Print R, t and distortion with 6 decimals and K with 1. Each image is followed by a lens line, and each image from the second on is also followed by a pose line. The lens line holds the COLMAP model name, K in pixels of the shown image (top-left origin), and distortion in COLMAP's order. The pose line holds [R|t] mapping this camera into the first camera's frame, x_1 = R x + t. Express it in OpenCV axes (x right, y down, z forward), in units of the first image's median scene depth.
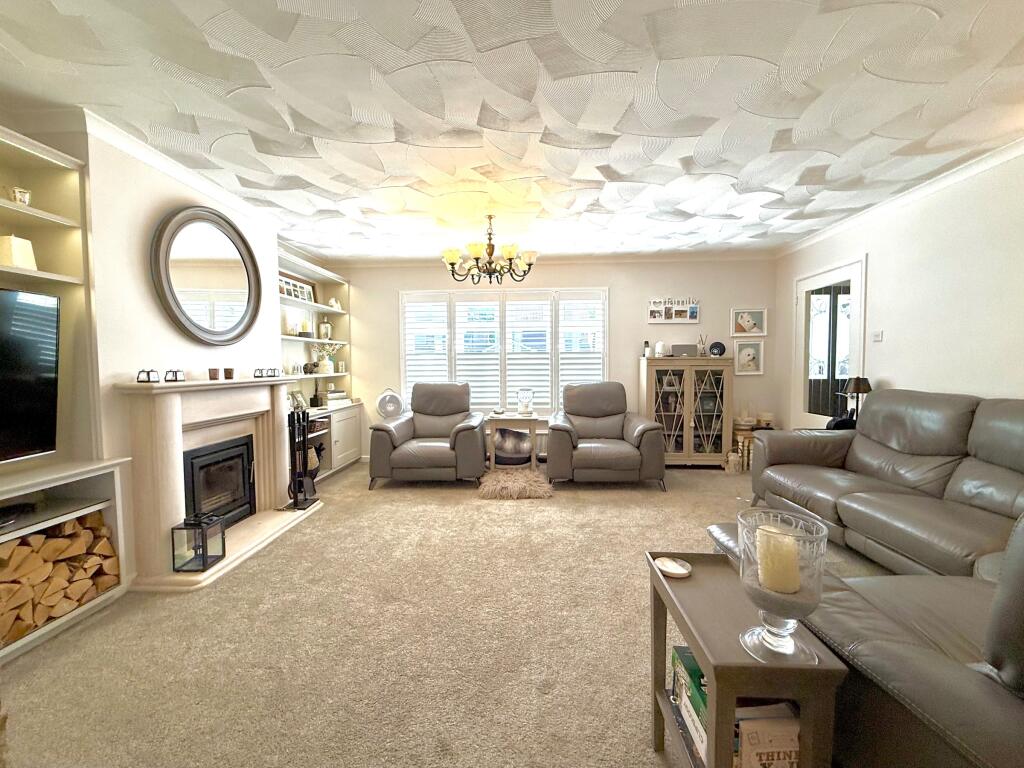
lens RADIAL K [[419.3, 0, 512.0], [0, 419.3, 384.0], [0, 0, 1]] dist [-0.002067, -0.000360]
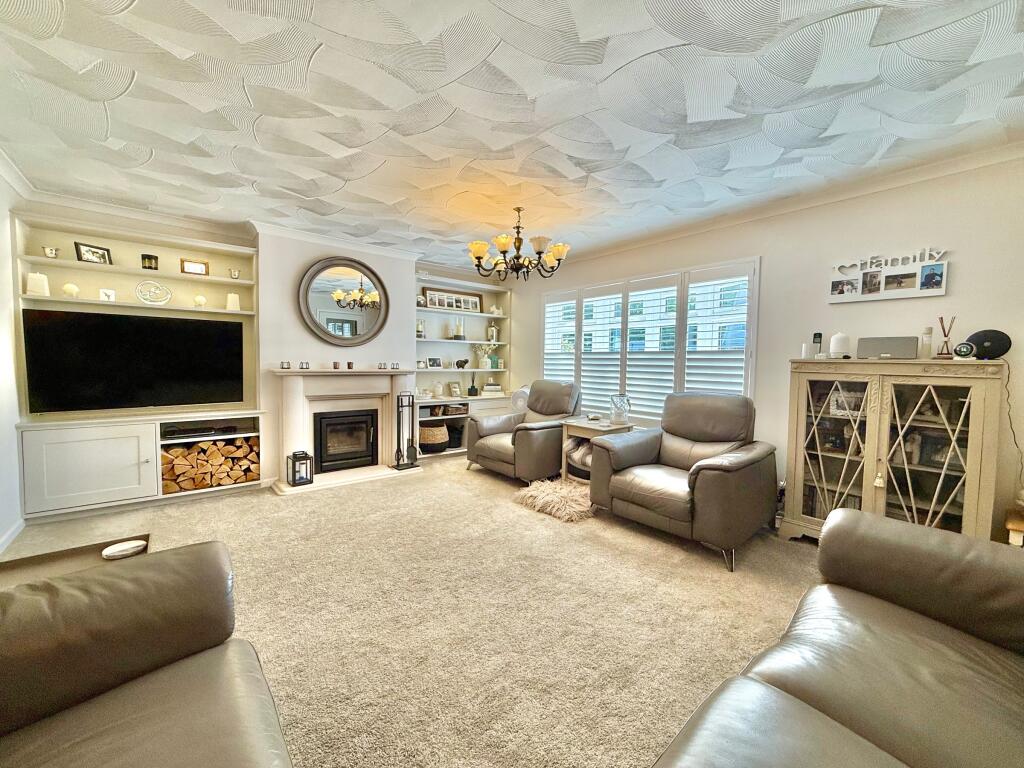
lens RADIAL K [[408.8, 0, 509.4], [0, 408.8, 384.4], [0, 0, 1]] dist [0.000120, -0.000092]
pose [[0.669069, 0.059880, -0.740784, 0.646771], [-0.056475, 0.997963, 0.029661, -0.026829], [0.741051, 0.021991, 0.671088, 0.367518]]
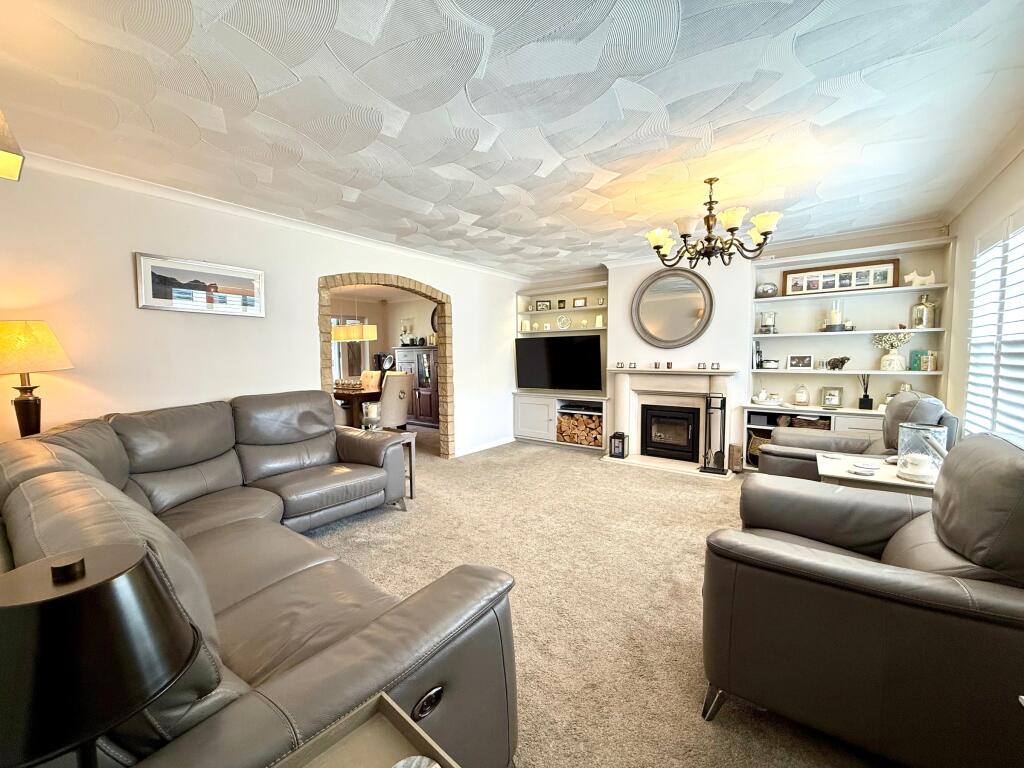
lens RADIAL K [[408.8, 0, 509.4], [0, 408.8, 384.4], [0, 0, 1]] dist [0.000120, -0.000092]
pose [[-0.569795, 0.071931, -0.818633, 0.830905], [-0.025797, 0.994105, 0.105304, -0.085398], [0.821382, 0.081120, -0.564581, 1.154239]]
